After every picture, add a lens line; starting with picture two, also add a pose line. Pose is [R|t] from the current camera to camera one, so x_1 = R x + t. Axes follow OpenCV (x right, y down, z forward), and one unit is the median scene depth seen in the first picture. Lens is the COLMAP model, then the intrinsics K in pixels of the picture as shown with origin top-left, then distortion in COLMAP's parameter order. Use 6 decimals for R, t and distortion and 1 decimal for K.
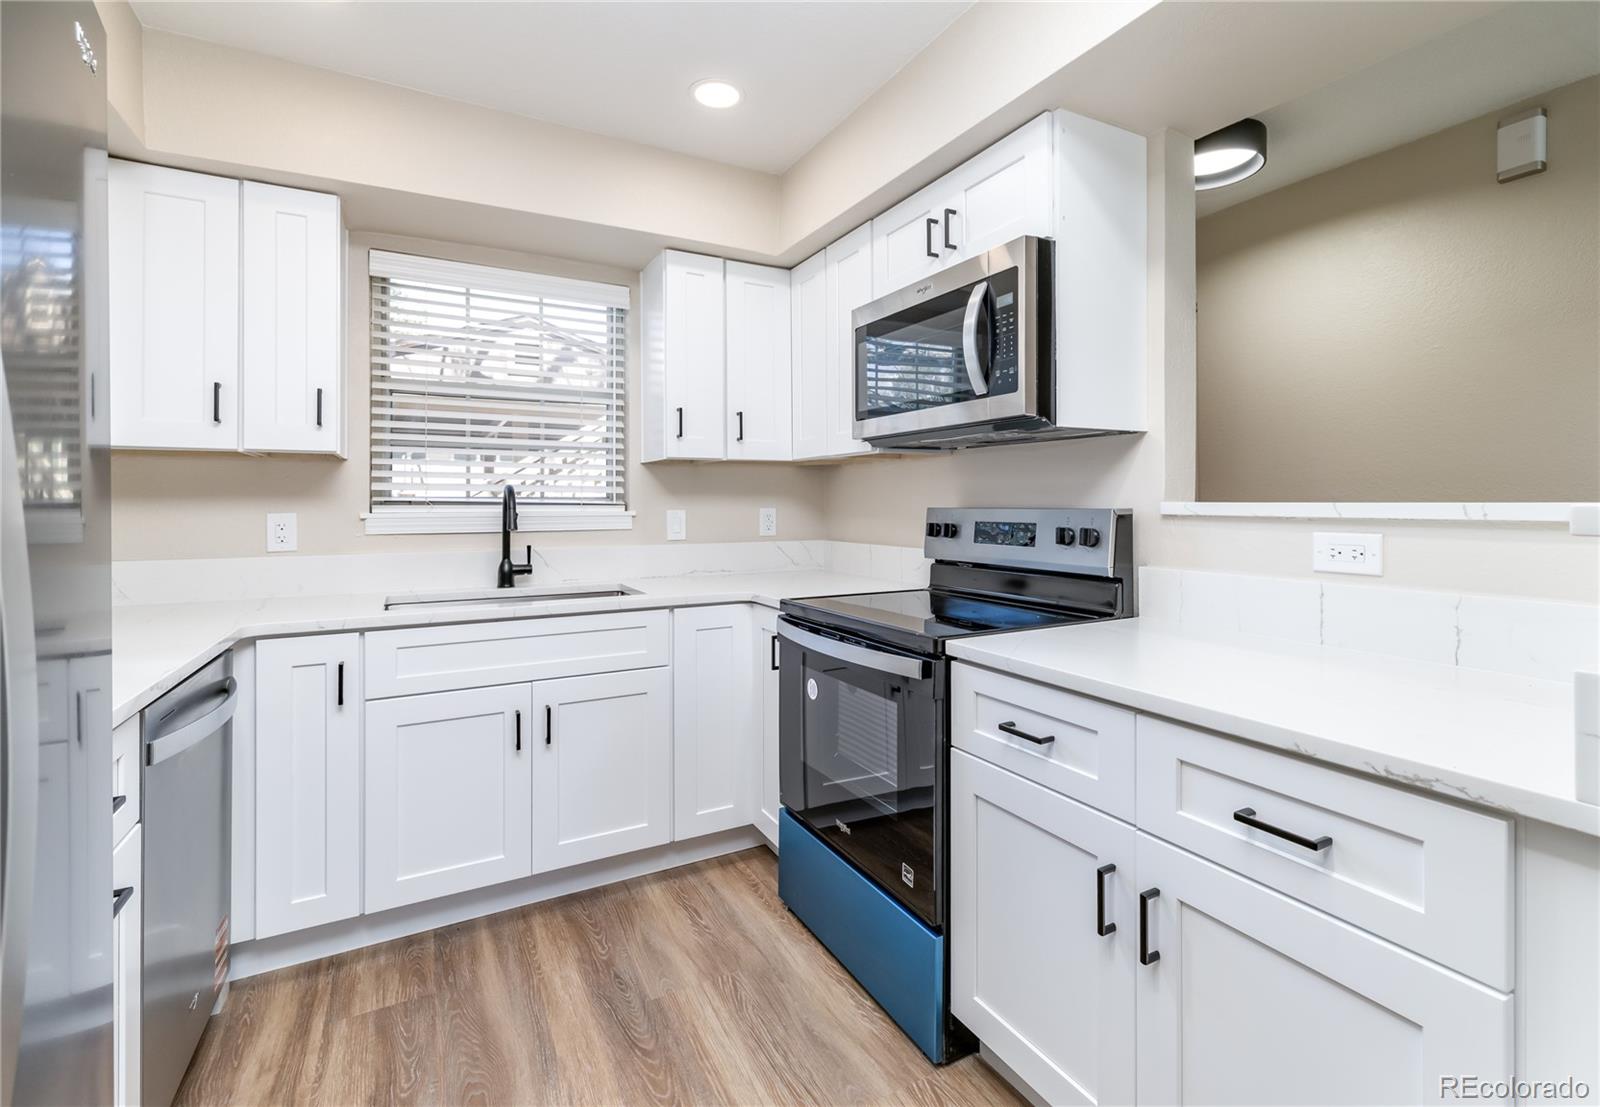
lens RADIAL K [[726.3, 0, 813.0], [0, 726.3, 500.5], [0, 0, 1]] dist [-0.001074, -0.000172]
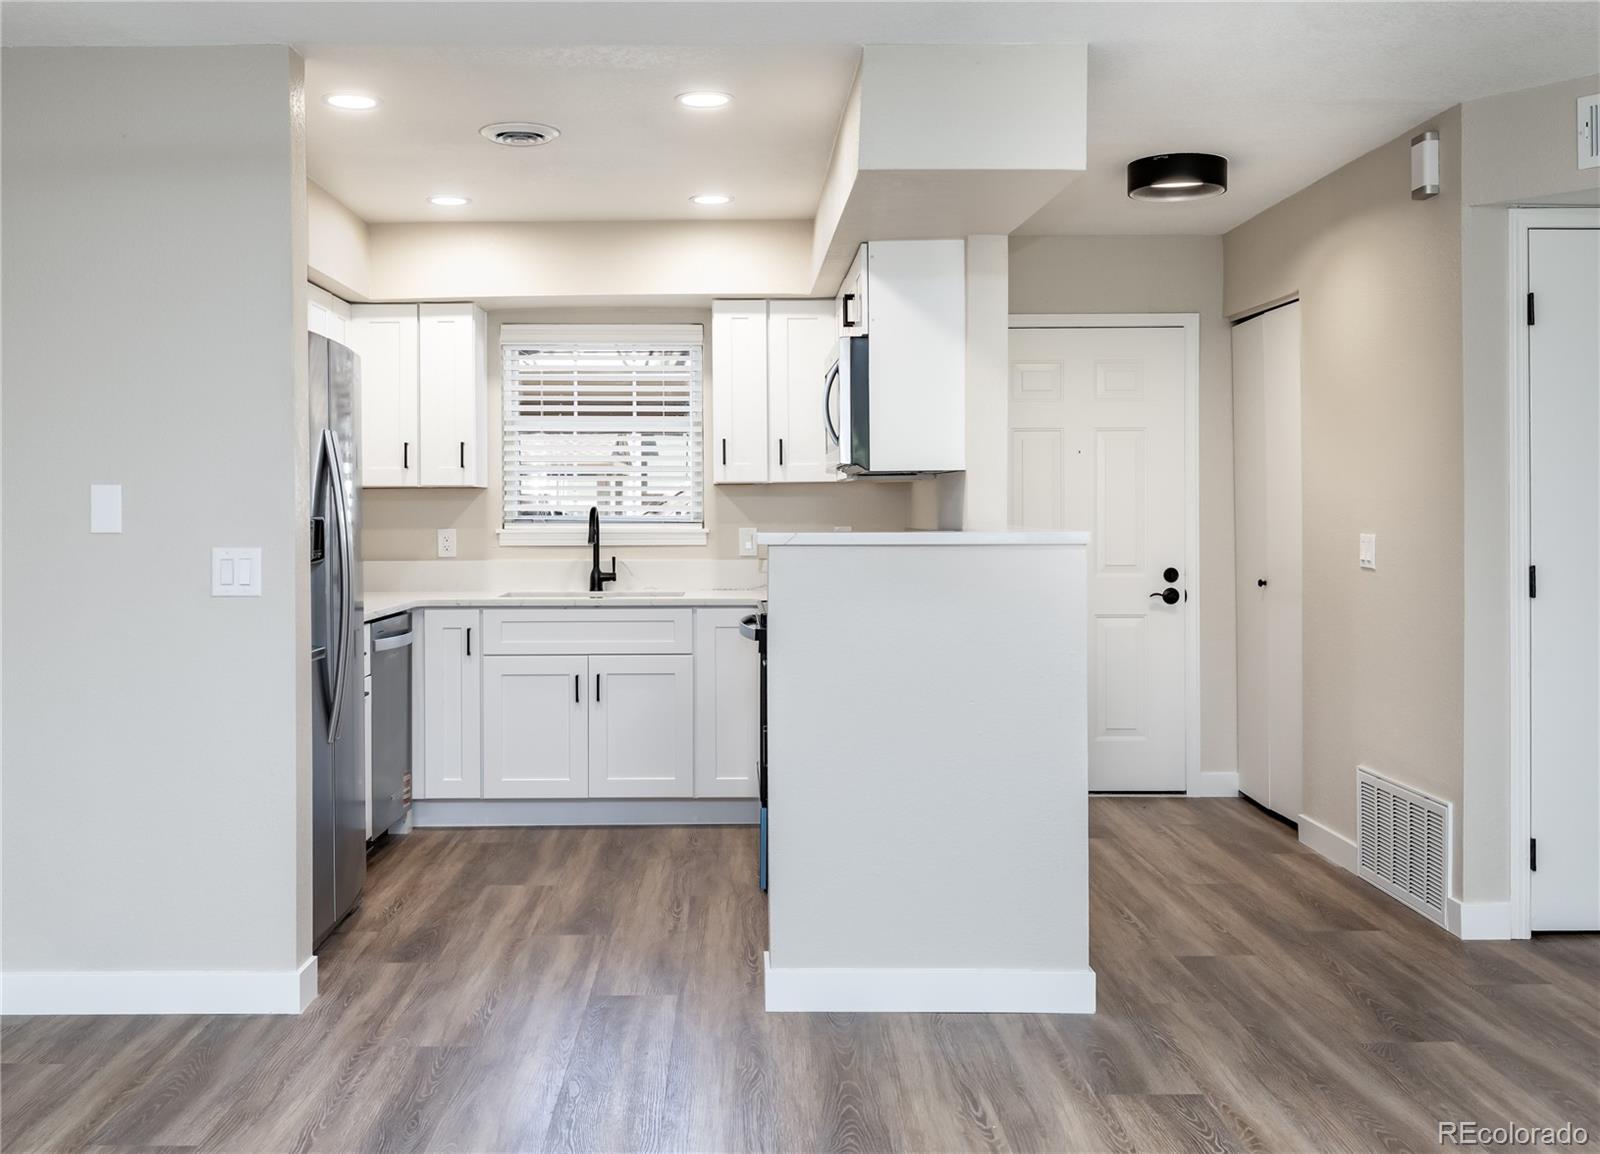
lens RADIAL K [[1516.0, 0, 717.2], [0, 1516.0, 516.4], [0, 0, 1]] dist [-0.003553, -0.001596]
pose [[0.871956, 0.002455, -0.489579, 1.041068], [0.001807, 0.999964, 0.008231, -0.026732], [0.489582, -0.008062, 0.871920, -1.159428]]
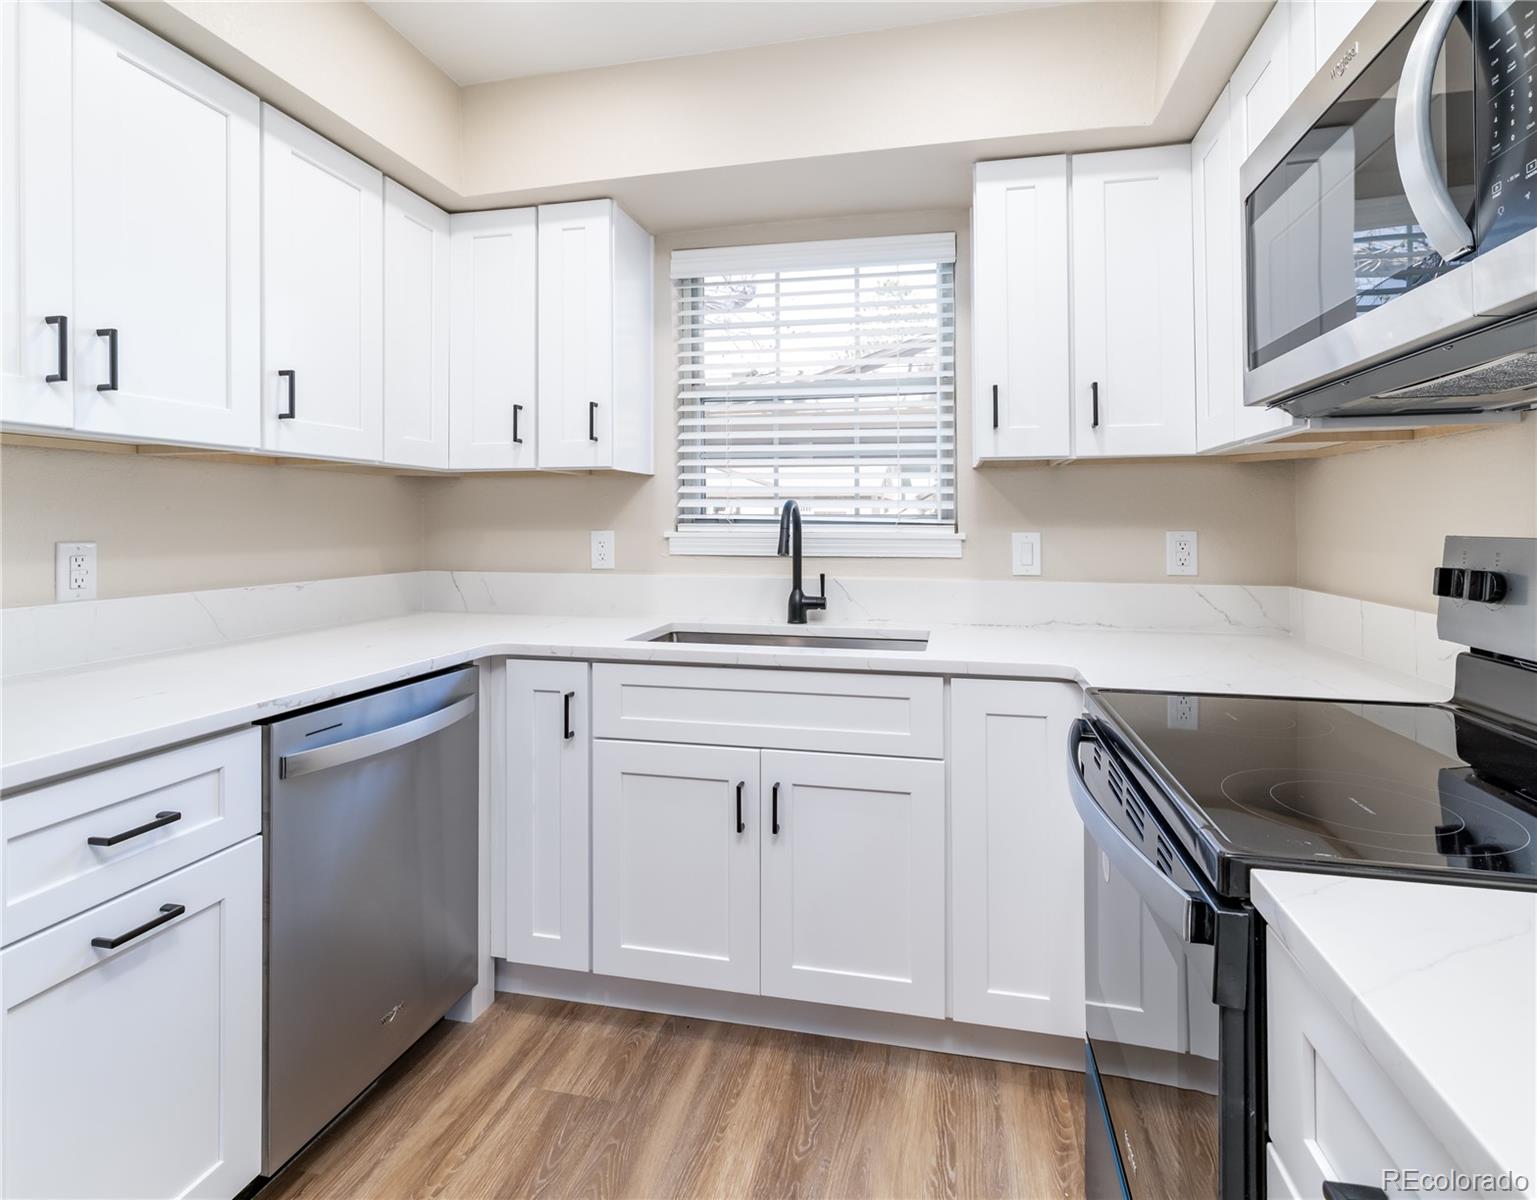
lens RADIAL K [[808.8, 0, 772.1], [0, 808.8, 508.4], [0, 0, 1]] dist [-0.004698, 0.002131]
pose [[0.749971, -0.004936, -0.661452, 0.177145], [-0.001276, 0.999959, -0.008909, -0.003456], [0.661470, 0.007525, 0.749934, 0.302568]]
